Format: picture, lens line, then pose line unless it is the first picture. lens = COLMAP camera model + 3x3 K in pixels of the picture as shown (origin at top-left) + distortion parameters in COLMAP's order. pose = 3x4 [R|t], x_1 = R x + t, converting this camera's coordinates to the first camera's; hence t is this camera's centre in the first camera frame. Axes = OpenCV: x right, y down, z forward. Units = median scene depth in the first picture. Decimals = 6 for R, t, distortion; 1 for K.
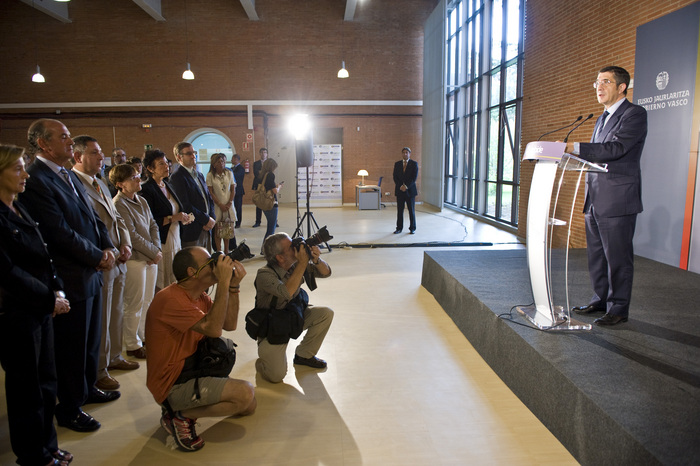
lens RADIAL K [[476.6, 0, 350.0], [0, 476.6, 233.0], [0, 0, 1]] dist [-0.049811, -0.002136]
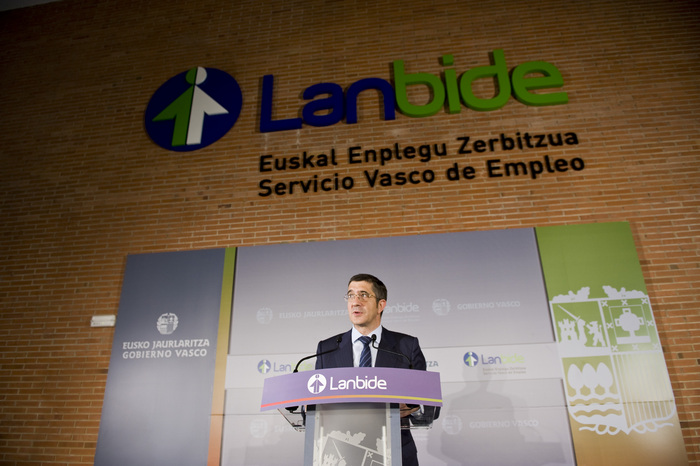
lens RADIAL K [[476.6, 0, 350.0], [0, 476.6, 233.0], [0, 0, 1]] dist [-0.049811, -0.002136]
pose [[0.195984, 0.393064, 0.898383, -0.075930], [0.160541, 0.890927, -0.424824, -0.062281], [-0.967376, 0.227486, 0.111504, 0.539325]]
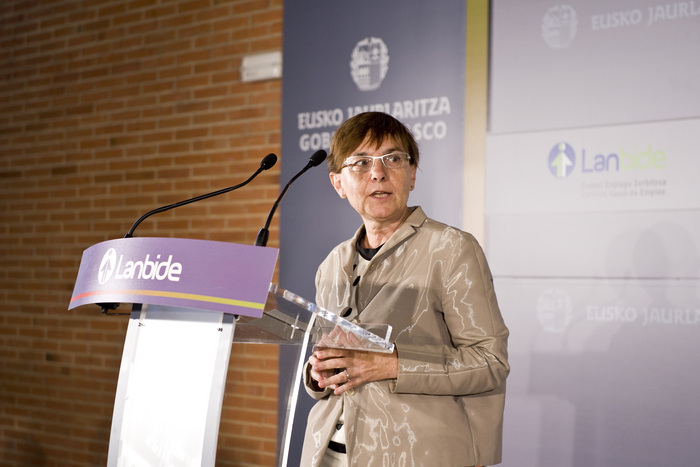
lens RADIAL K [[1553.5, 0, 350.0], [0, 1553.5, 233.5], [0, 0, 1]] dist [0.060117, 0.181691]
pose [[0.782893, 0.041666, 0.620760, -0.033163], [0.070938, 0.985270, -0.155599, -0.031318], [-0.618099, 0.165853, 0.768405, 0.154390]]
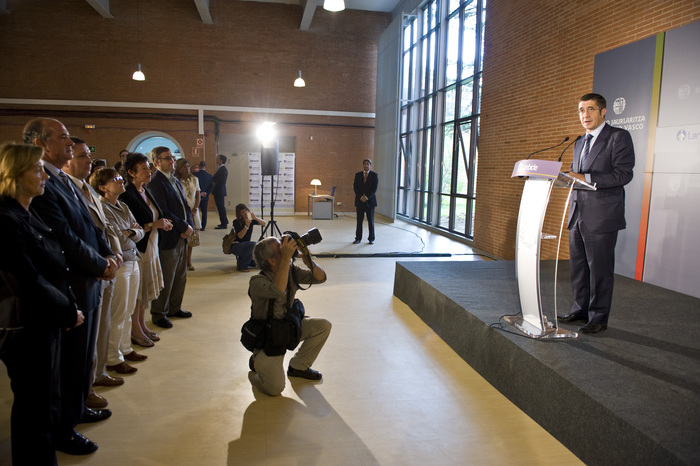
lens RADIAL K [[476.6, 0, 350.0], [0, 476.6, 233.0], [0, 0, 1]] dist [-0.049811, -0.002136]
pose [[0.991897, 0.015732, 0.126063, -0.080081], [-0.013274, 0.999705, -0.020318, -0.001402], [-0.126346, 0.018480, 0.991814, 0.002601]]
